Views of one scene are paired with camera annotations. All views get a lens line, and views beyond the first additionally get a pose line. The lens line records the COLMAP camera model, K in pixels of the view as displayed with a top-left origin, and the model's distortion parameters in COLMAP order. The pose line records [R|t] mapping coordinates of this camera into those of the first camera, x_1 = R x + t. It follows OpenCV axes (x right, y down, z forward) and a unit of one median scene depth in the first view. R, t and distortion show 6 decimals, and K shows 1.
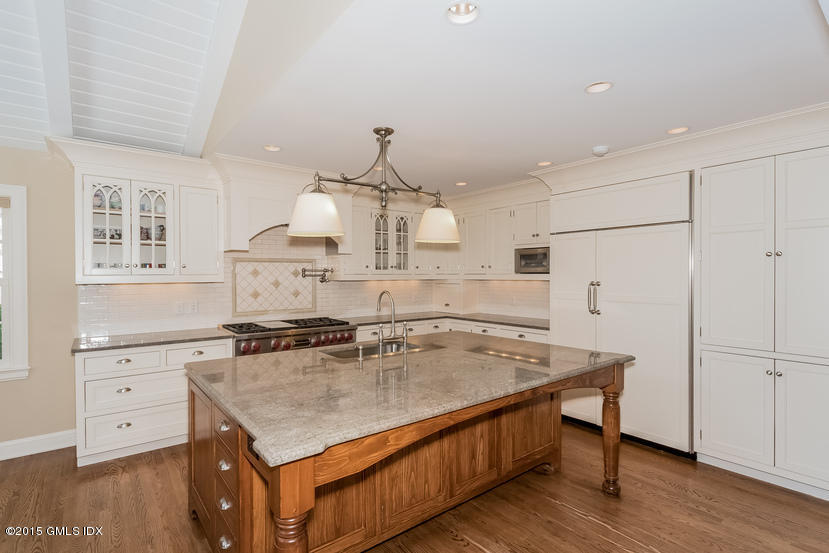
lens RADIAL K [[395.6, 0, 414.5], [0, 395.6, 276.5], [0, 0, 1]] dist [-0.059230, -0.000107]
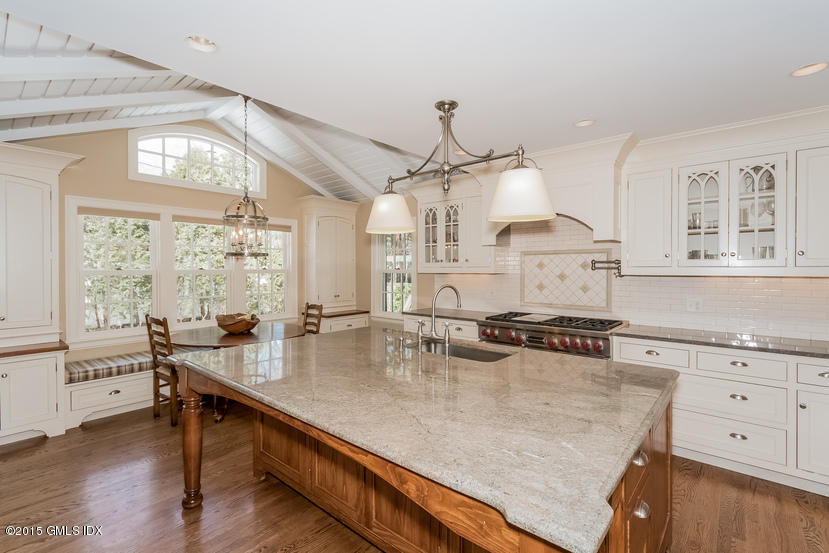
lens RADIAL K [[396.8, 0, 414.5], [0, 396.8, 276.5], [0, 0, 1]] dist [0.107912, 0.000273]
pose [[0.188163, 0.026075, -0.981792, 0.523804], [-0.008082, 0.999655, 0.025000, -0.003242], [0.982105, 0.003230, 0.188308, 0.492570]]
